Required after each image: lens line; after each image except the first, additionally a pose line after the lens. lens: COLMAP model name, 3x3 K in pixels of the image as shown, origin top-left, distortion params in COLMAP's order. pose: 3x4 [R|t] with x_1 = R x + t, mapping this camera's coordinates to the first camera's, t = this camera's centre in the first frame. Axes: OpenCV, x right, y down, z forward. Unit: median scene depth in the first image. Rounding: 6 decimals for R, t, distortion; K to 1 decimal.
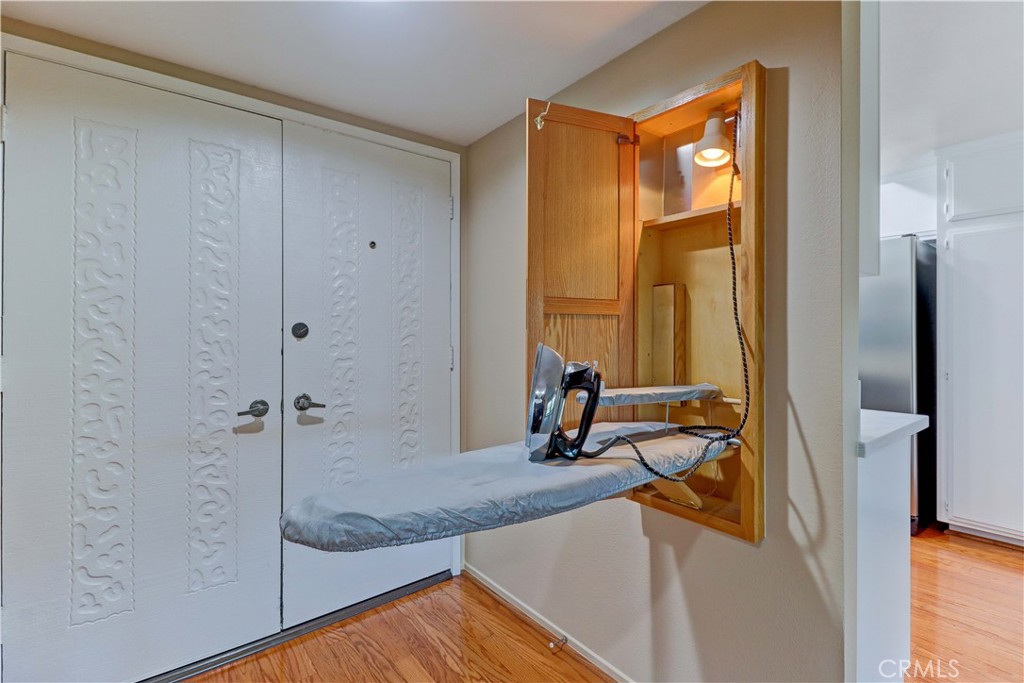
lens RADIAL K [[473.9, 0, 520.8], [0, 473.9, 330.6], [0, 0, 1]] dist [0.009404, -0.007315]
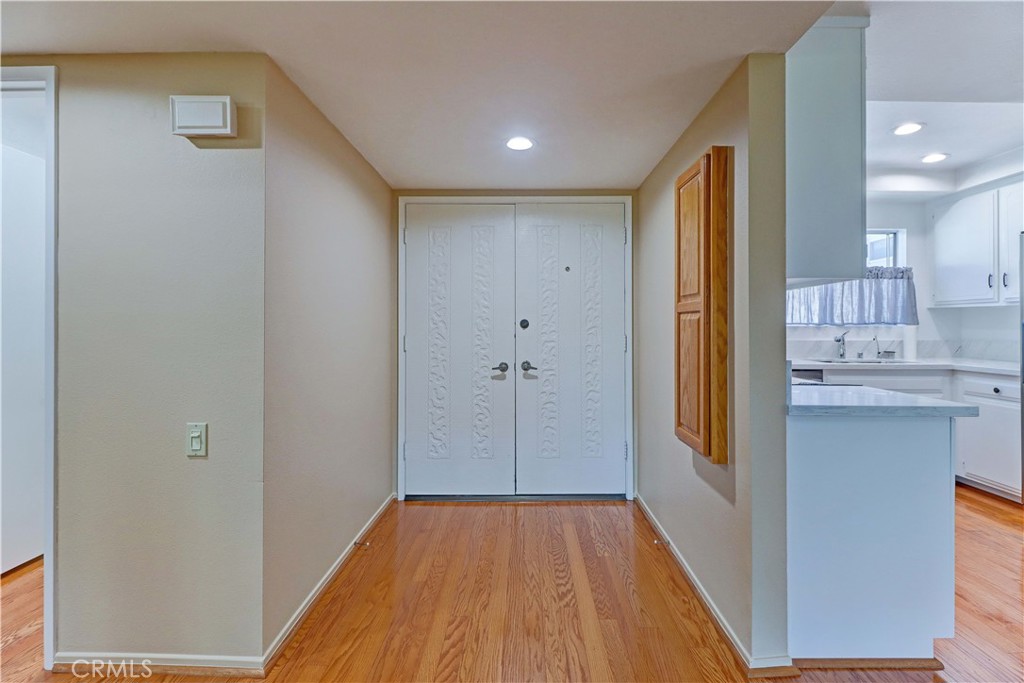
lens RADIAL K [[473.9, 0, 521.3], [0, 473.9, 325.1], [0, 0, 1]] dist [0.009404, -0.007315]
pose [[0.778914, 0.001358, -0.627129, 0.610155], [0.001719, 0.999989, 0.004300, -0.002934], [0.627128, -0.004428, 0.778903, -0.348362]]
